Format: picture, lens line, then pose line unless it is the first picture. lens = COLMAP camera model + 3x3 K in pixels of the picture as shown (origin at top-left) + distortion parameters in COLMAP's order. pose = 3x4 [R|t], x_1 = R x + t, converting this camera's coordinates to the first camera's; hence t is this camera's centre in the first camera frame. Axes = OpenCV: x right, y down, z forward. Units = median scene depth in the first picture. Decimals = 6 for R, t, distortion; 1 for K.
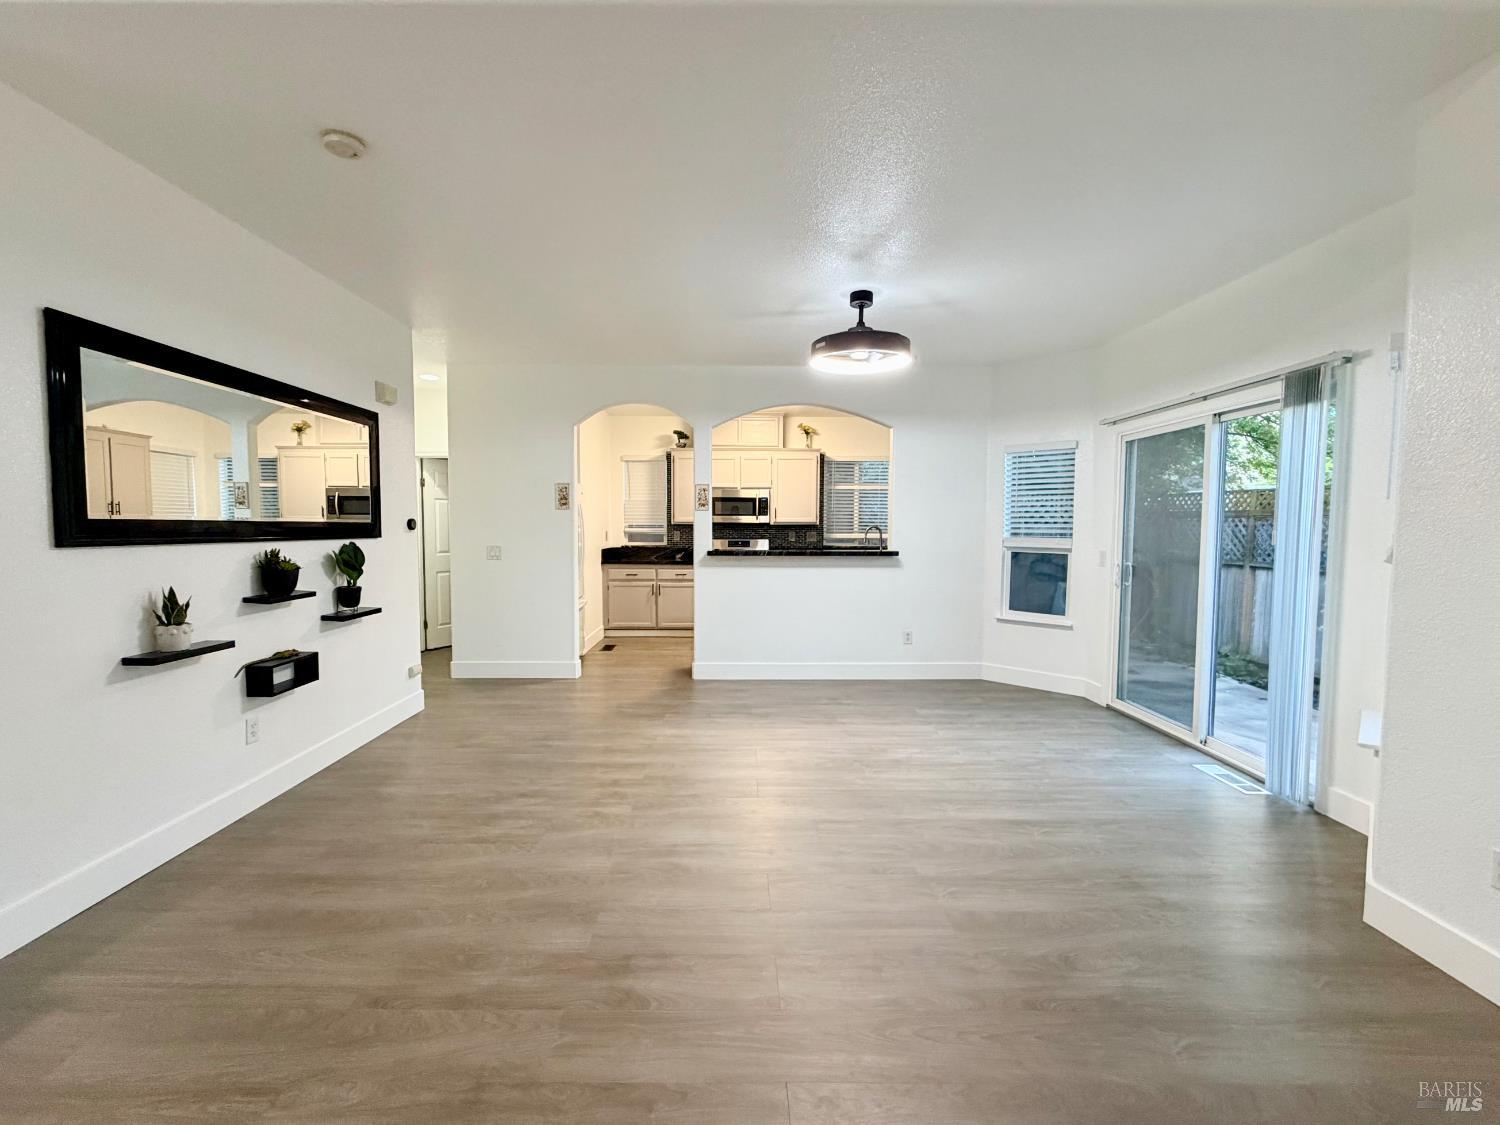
lens RADIAL K [[656.4, 0, 732.3], [0, 656.4, 562.7], [0, 0, 1]] dist [-0.000148, 0.000428]
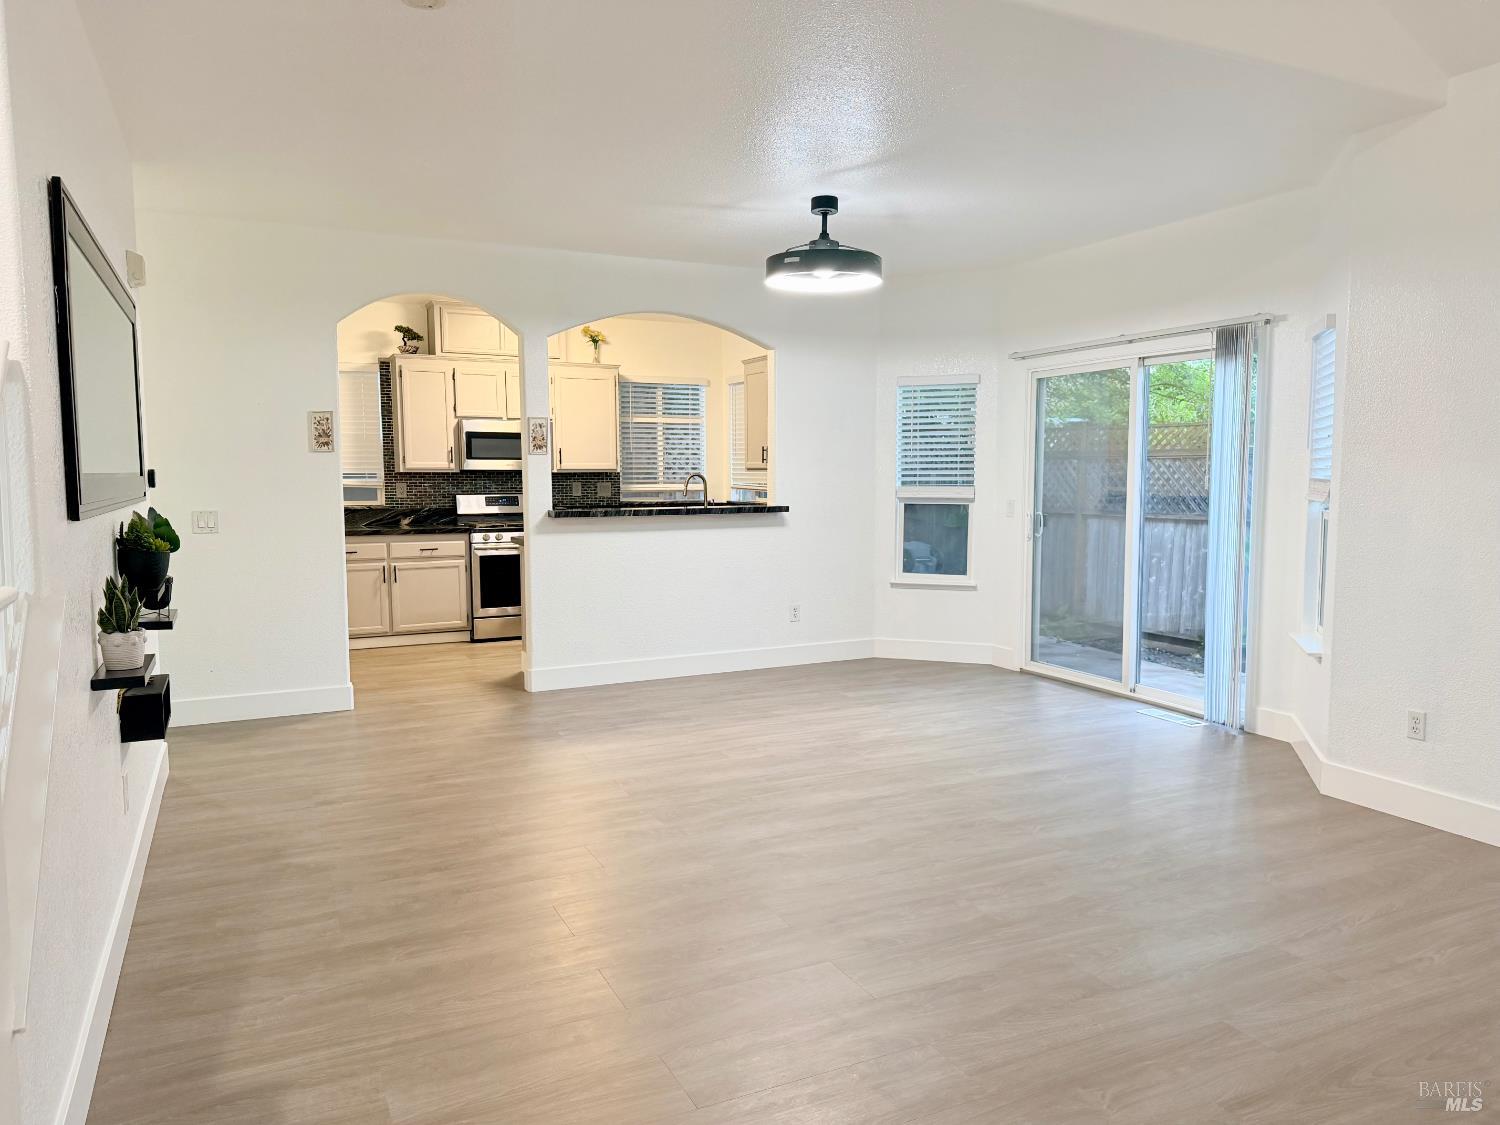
lens RADIAL K [[1047.2, 0, 750.0], [0, 1047.2, 562.5], [0, 0, 1]] dist [0.116748, -0.173775]
pose [[0.900356, -0.045026, 0.432817, -0.357579], [0.031215, 0.998753, 0.038967, 0.000299], [-0.434032, -0.021574, 0.900639, -0.138737]]
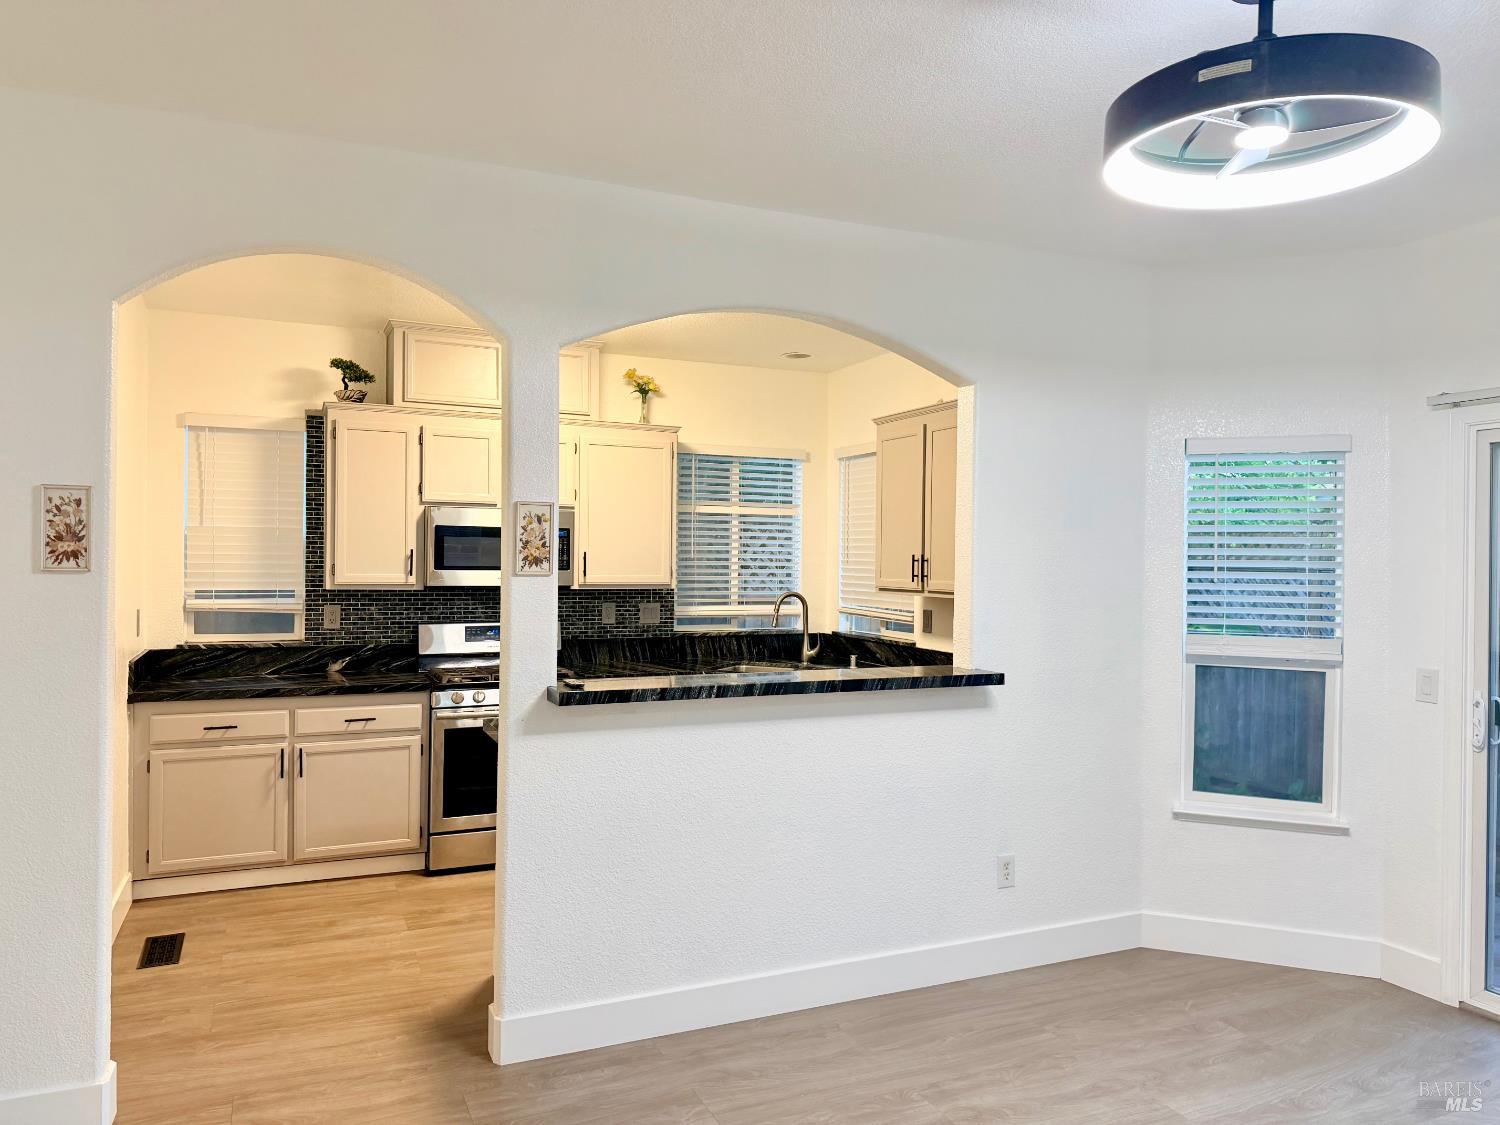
lens RADIAL K [[1047.2, 0, 750.0], [0, 1047.2, 562.5], [0, 0, 1]] dist [0.116748, -0.173775]
pose [[0.913695, 0.004918, 0.406370, -0.179812], [0.015738, 0.998748, -0.047474, -0.060902], [-0.406095, 0.049773, 0.912474, 0.453071]]
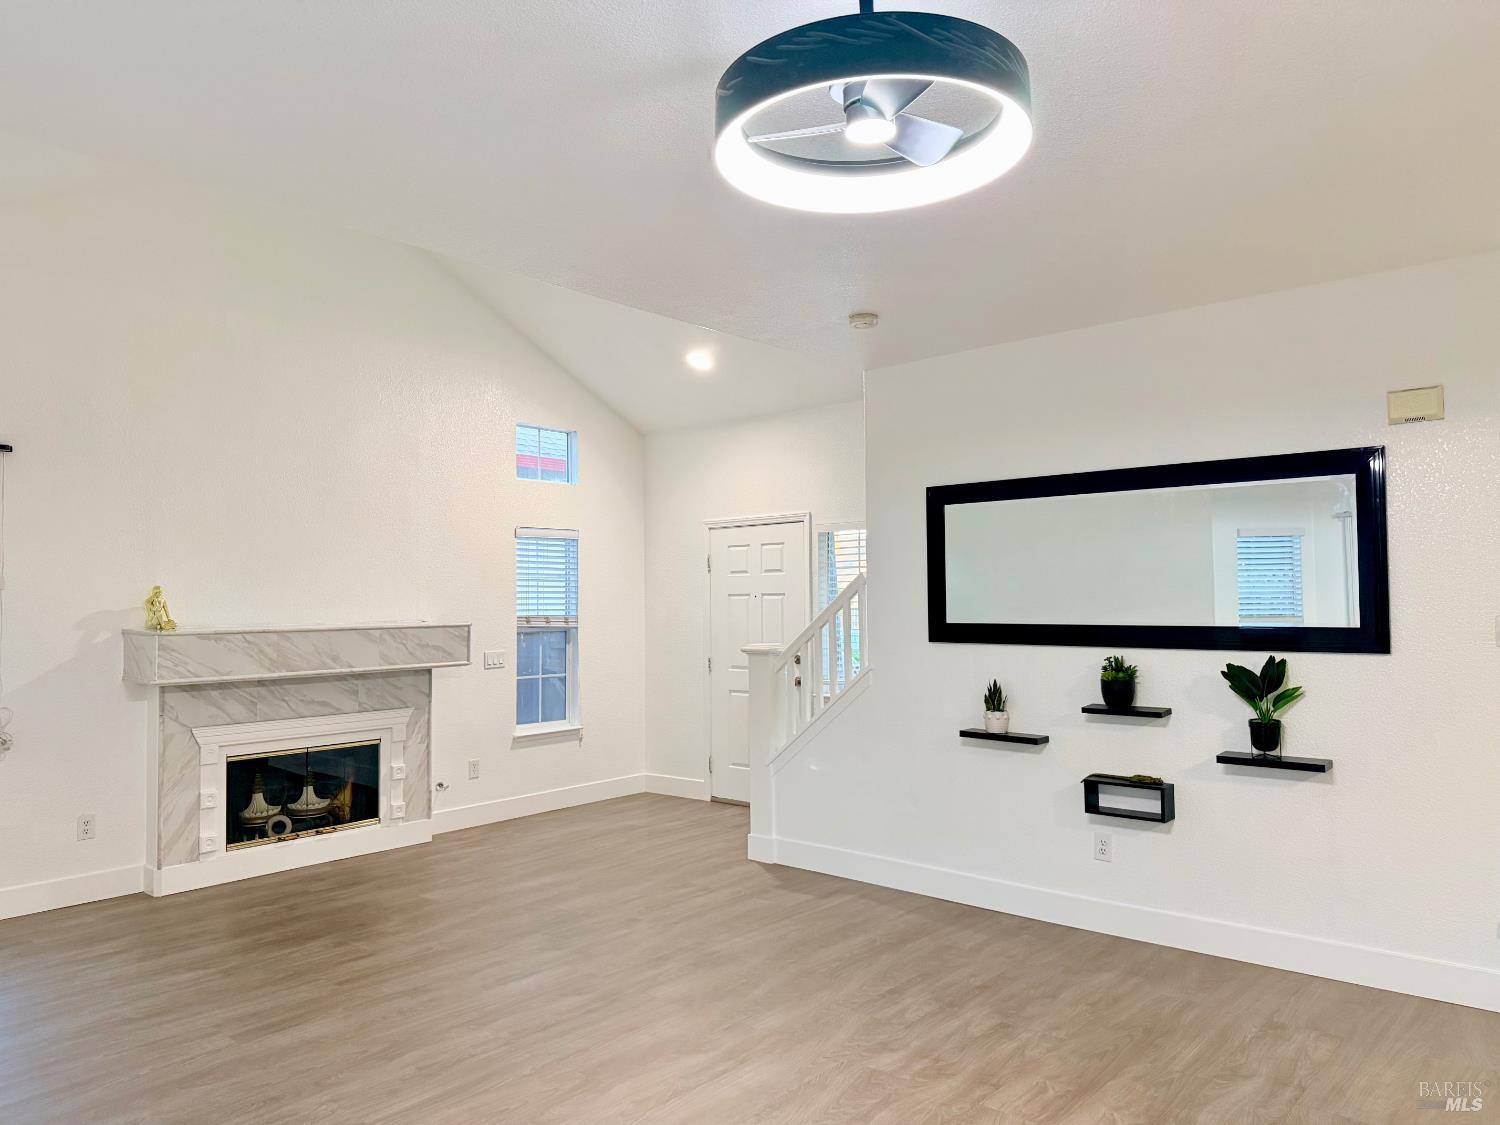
lens RADIAL K [[1047.2, 0, 750.0], [0, 1047.2, 562.5], [0, 0, 1]] dist [0.116748, -0.173775]
pose [[-0.657408, -0.025112, -0.753116, 0.441271], [-0.034266, 0.999407, -0.003412, -0.075435], [0.752755, 0.023563, -0.657879, 0.934902]]
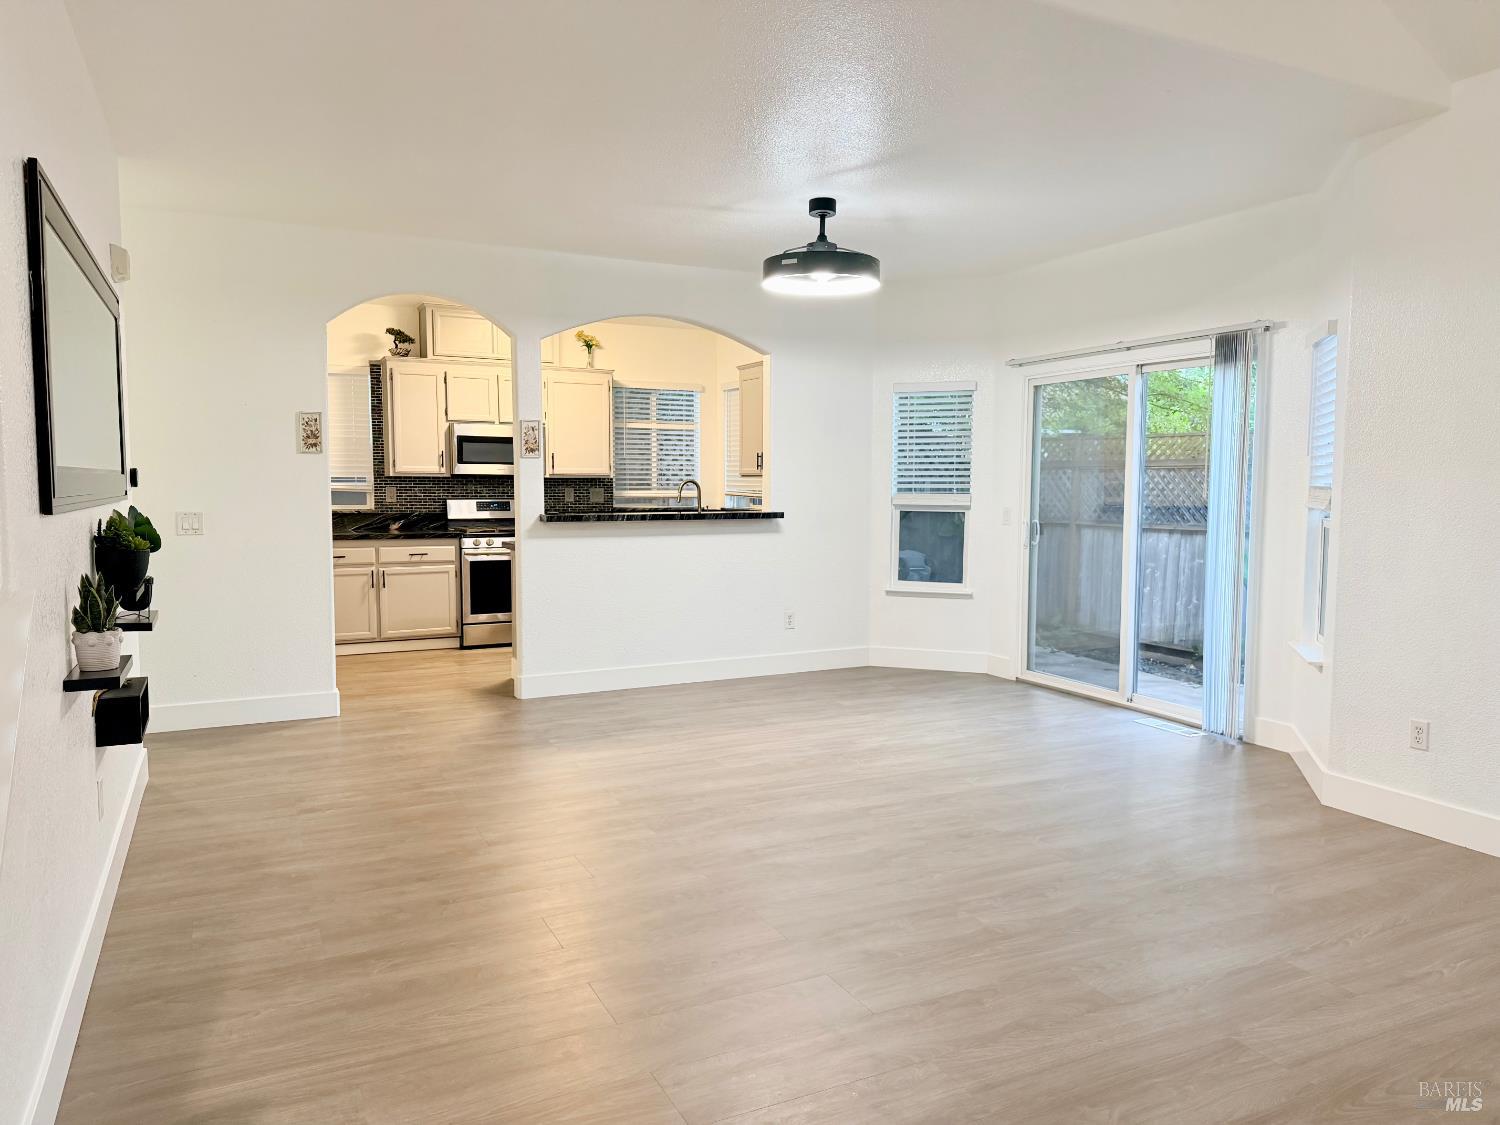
lens RADIAL K [[1047.9, 0, 755.1], [0, 1047.9, 562.0], [0, 0, 1]] dist [0.113143, -0.162497]
pose [[0.895215, -0.035277, 0.444237, -0.354336], [0.024923, 0.999265, 0.029129, 0.005317], [-0.444938, -0.015005, 0.895436, -0.125490]]
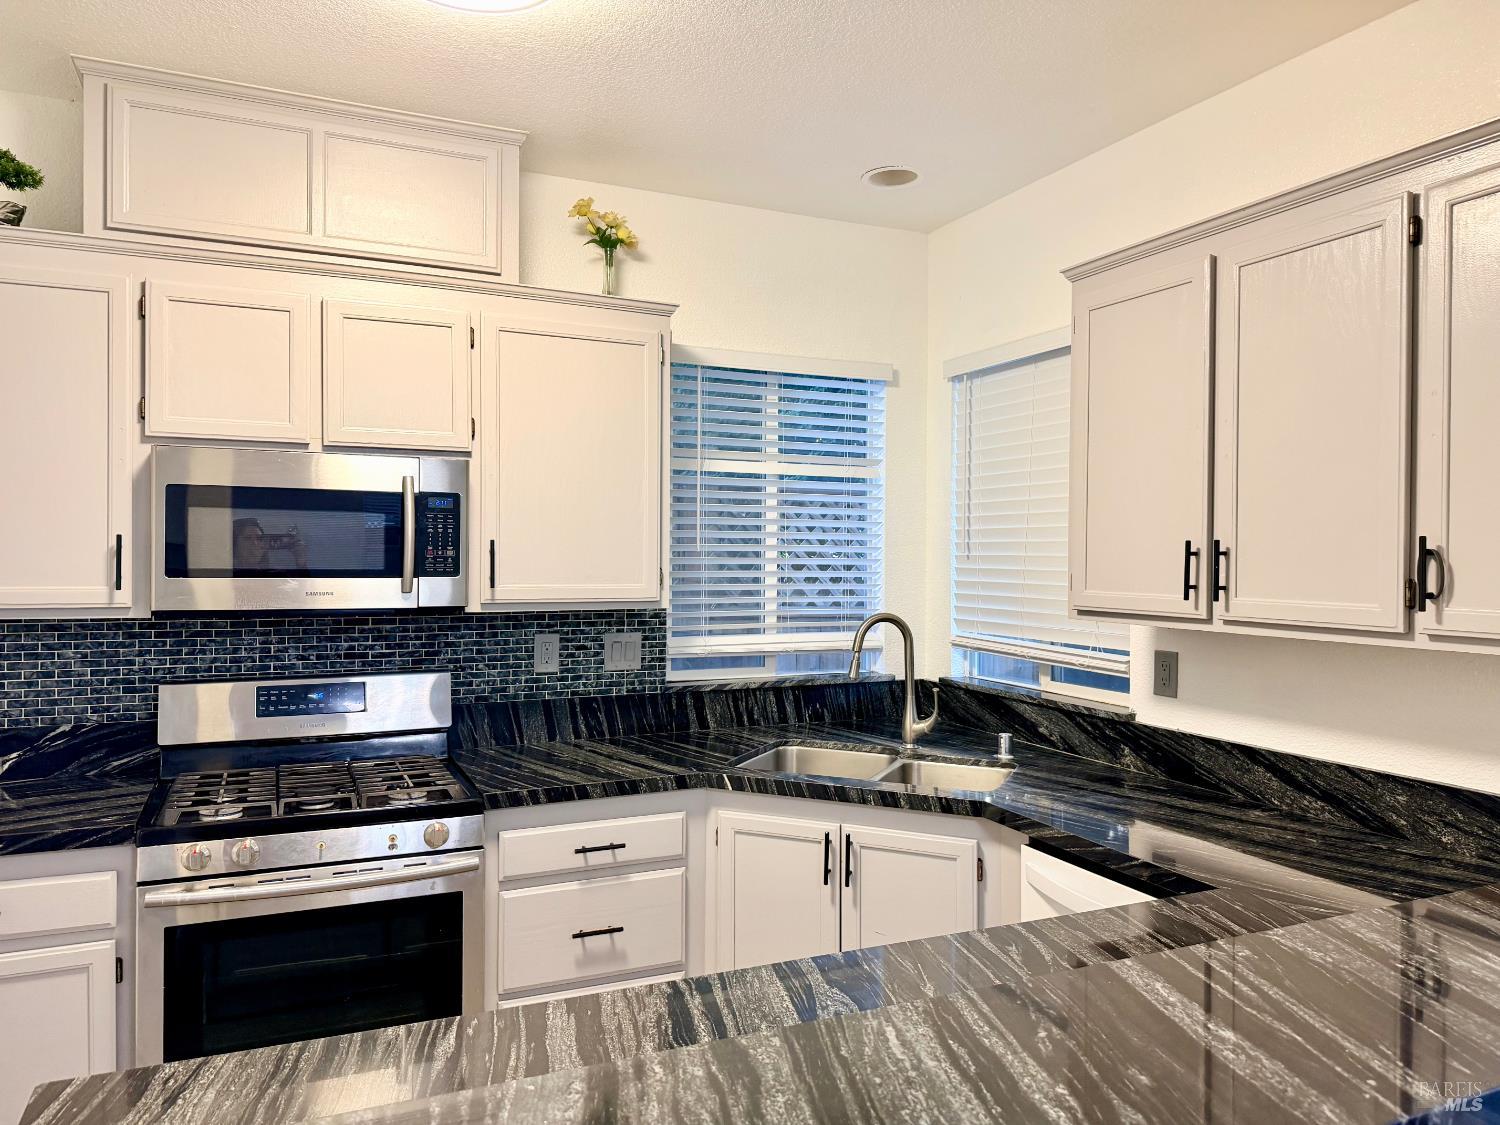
lens RADIAL K [[1047.2, 0, 750.0], [0, 1047.2, 562.5], [0, 0, 1]] dist [0.116748, -0.173775]
pose [[0.908745, -0.000079, 0.417351, -0.008123], [0.020285, 0.998826, -0.043980, -0.086102], [-0.416858, 0.048432, 0.907680, 0.936786]]
